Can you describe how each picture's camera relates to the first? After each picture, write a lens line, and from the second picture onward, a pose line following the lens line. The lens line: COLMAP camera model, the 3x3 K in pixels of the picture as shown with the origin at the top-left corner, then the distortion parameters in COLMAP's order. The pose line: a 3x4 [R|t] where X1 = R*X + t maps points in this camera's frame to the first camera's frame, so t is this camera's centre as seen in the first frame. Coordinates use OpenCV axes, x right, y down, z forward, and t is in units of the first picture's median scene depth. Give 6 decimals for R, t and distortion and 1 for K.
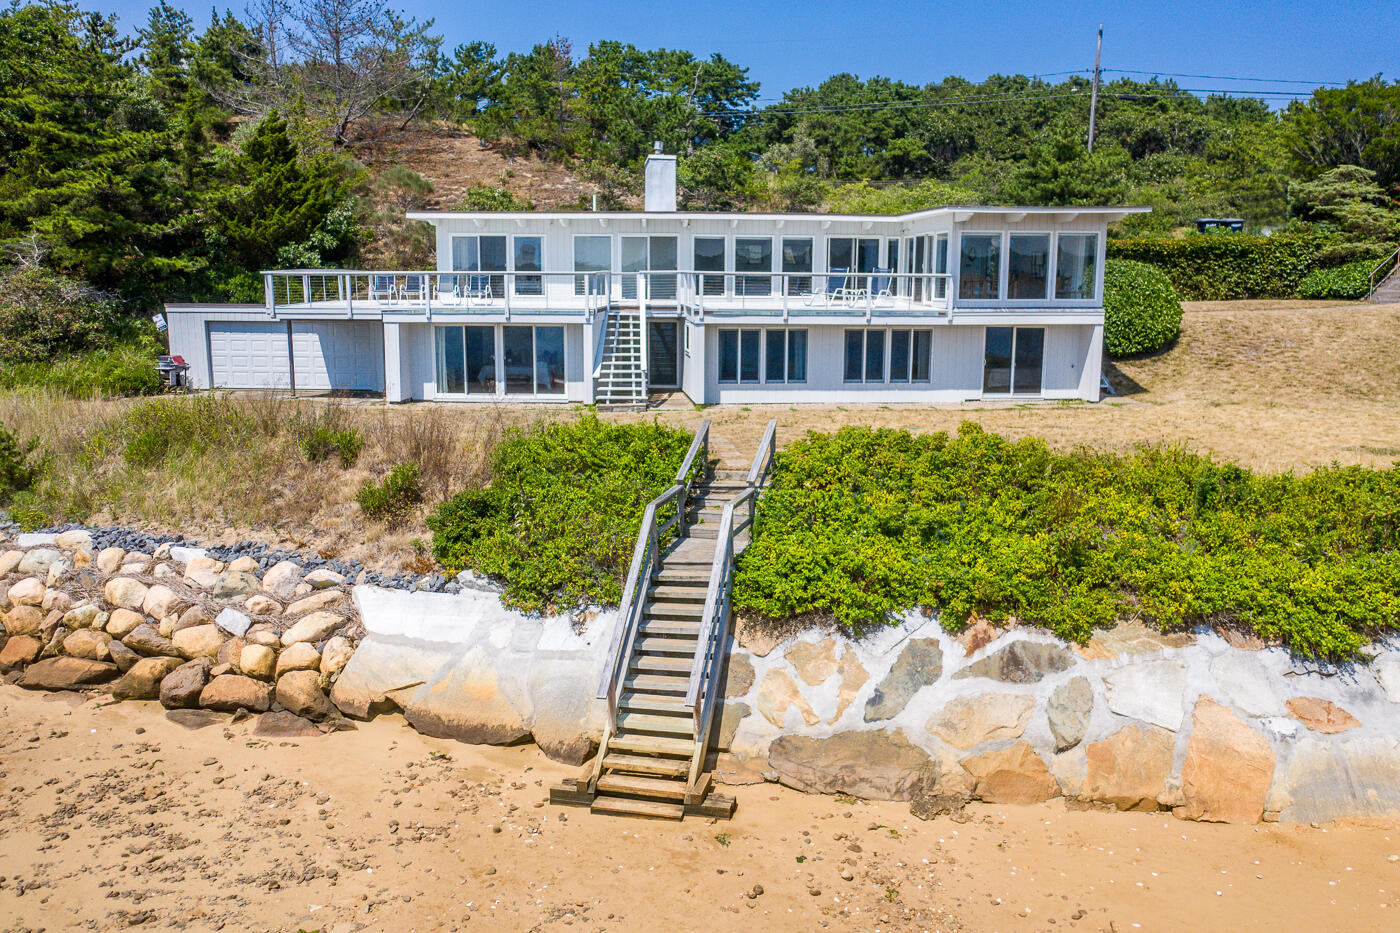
lens RADIAL K [[1107.6, 0, 695.7], [0, 1107.6, 469.7], [0, 0, 1]] dist [-0.011623, 0.009085]
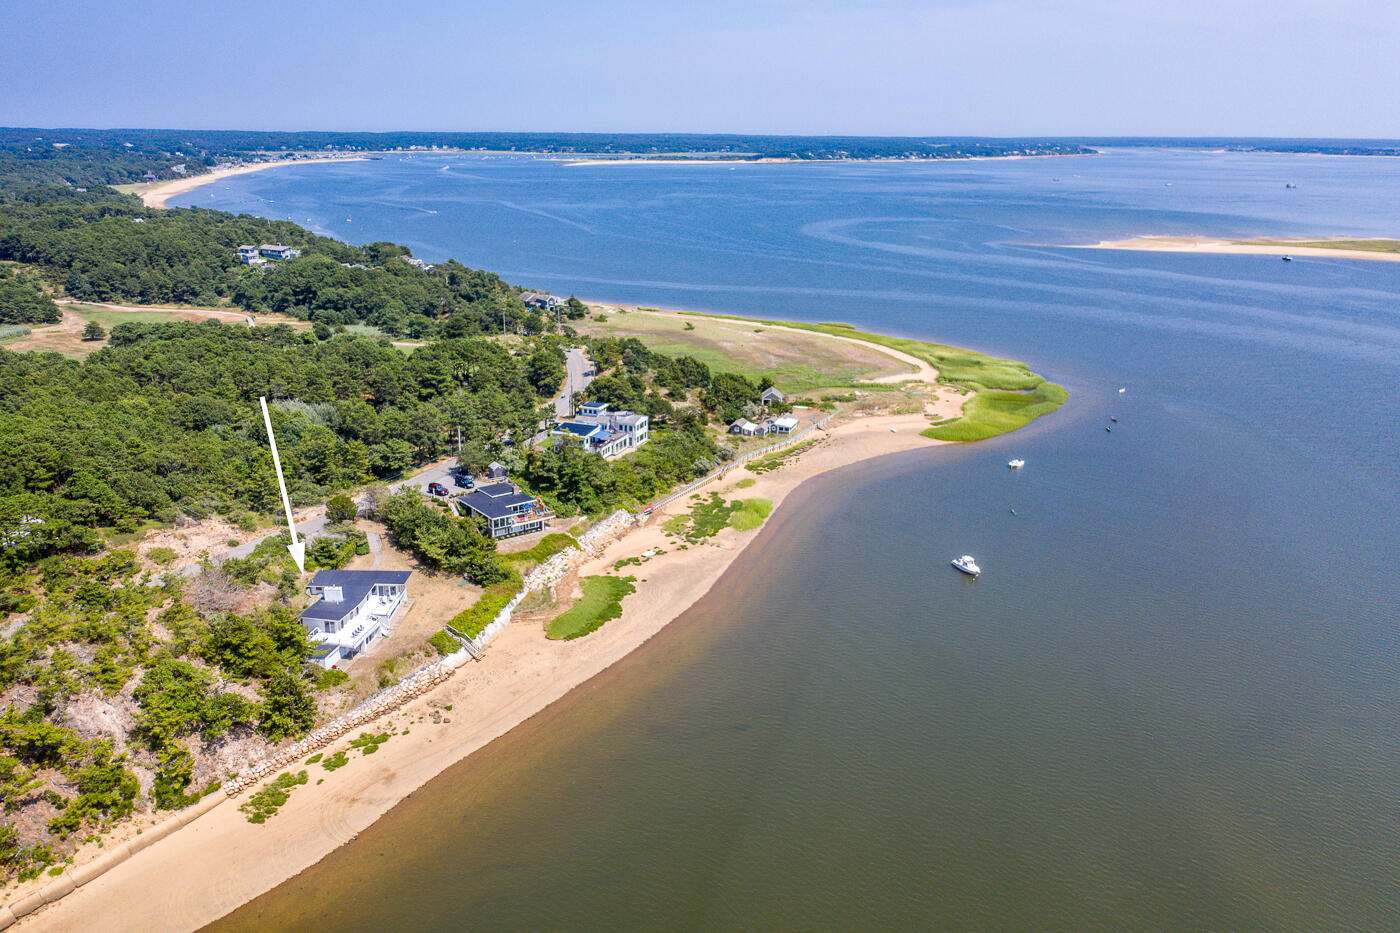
lens RADIAL K [[1107.6, 0, 695.7], [0, 1107.6, 469.7], [0, 0, 1]] dist [-0.011623, 0.009085]
pose [[0.113921, -0.304512, 0.945672, -5.197808], [0.147520, 0.946501, 0.287008, -2.342010], [-0.982476, 0.106809, 0.152748, -1.643953]]
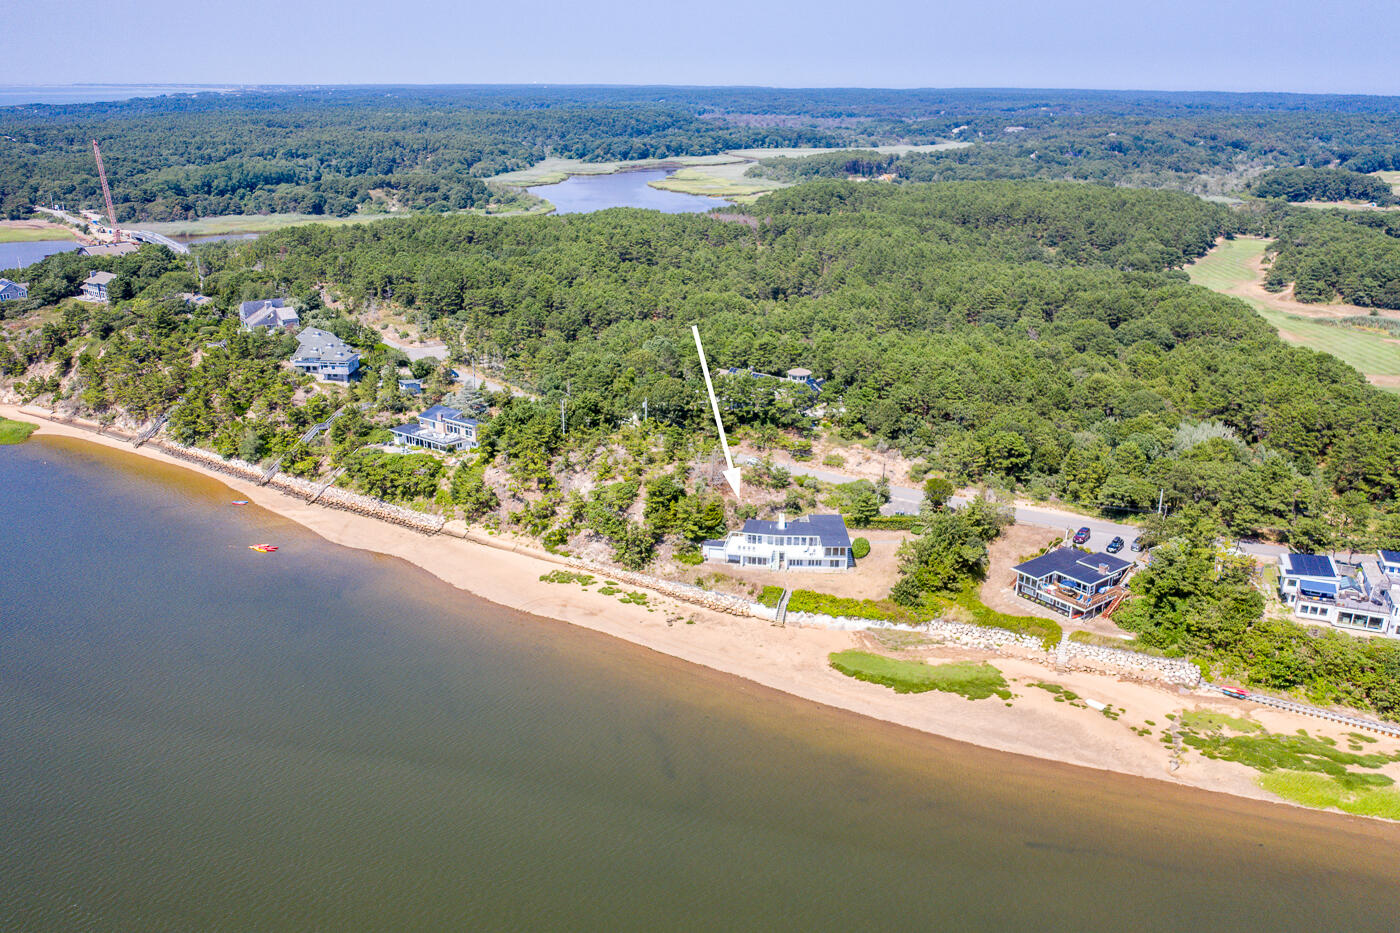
lens RADIAL K [[1107.6, 0, 695.7], [0, 1107.6, 469.7], [0, 0, 1]] dist [-0.011623, 0.009085]
pose [[0.994289, 0.037464, -0.099930, 0.107779], [-0.019863, 0.984962, 0.171625, -1.823745], [0.104857, -0.168660, 0.980081, -5.649712]]
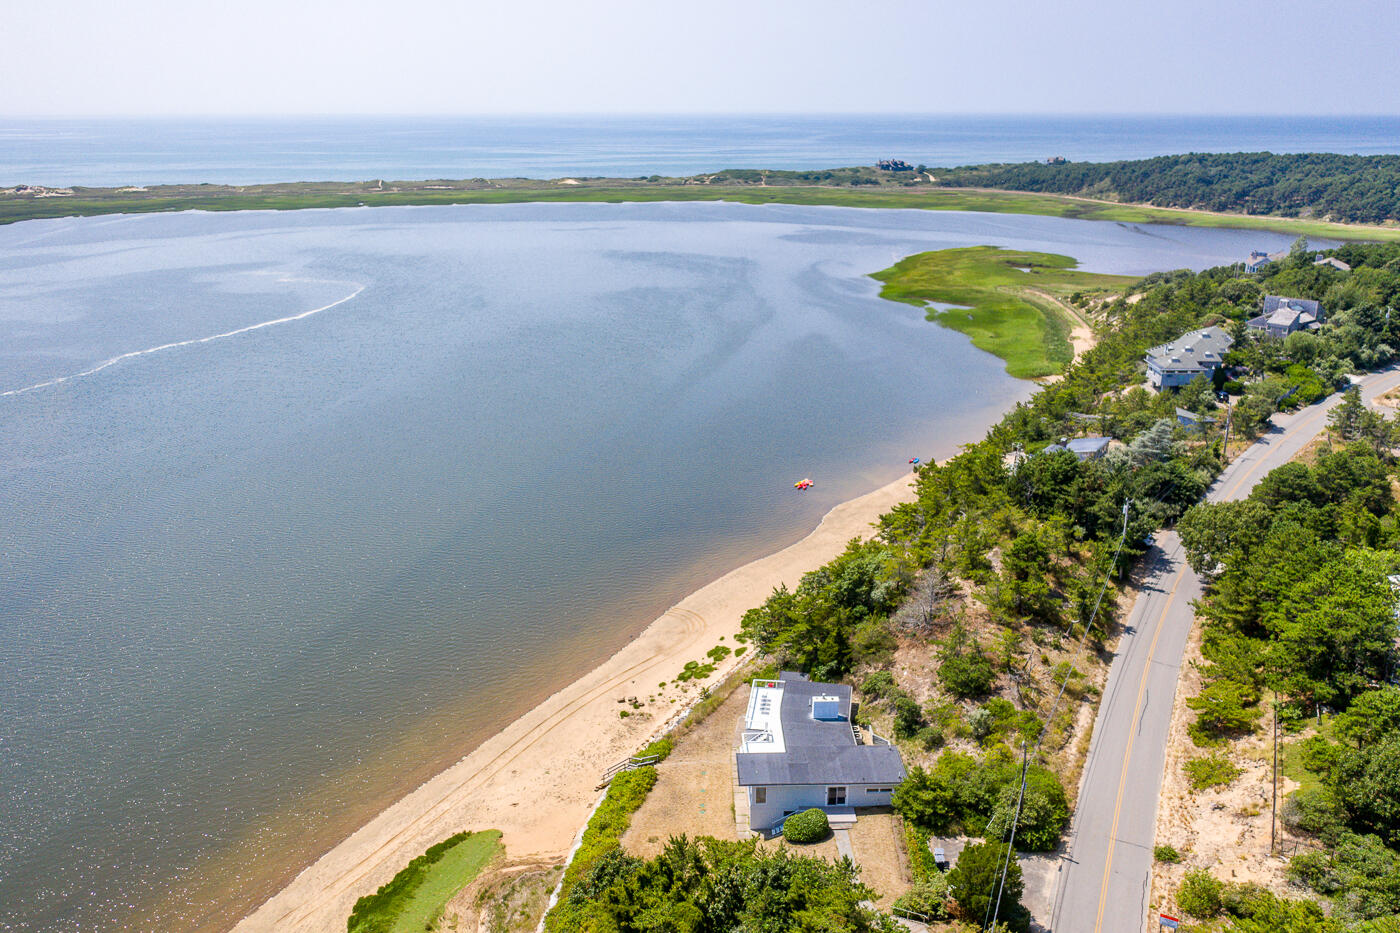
lens RADIAL K [[1107.6, 0, 695.7], [0, 1107.6, 469.7], [0, 0, 1]] dist [-0.011623, 0.009085]
pose [[-0.084043, 0.302372, -0.949478, 3.342941], [-0.163500, 0.935750, 0.312473, -2.178698], [0.982957, 0.181500, -0.029205, 0.747554]]
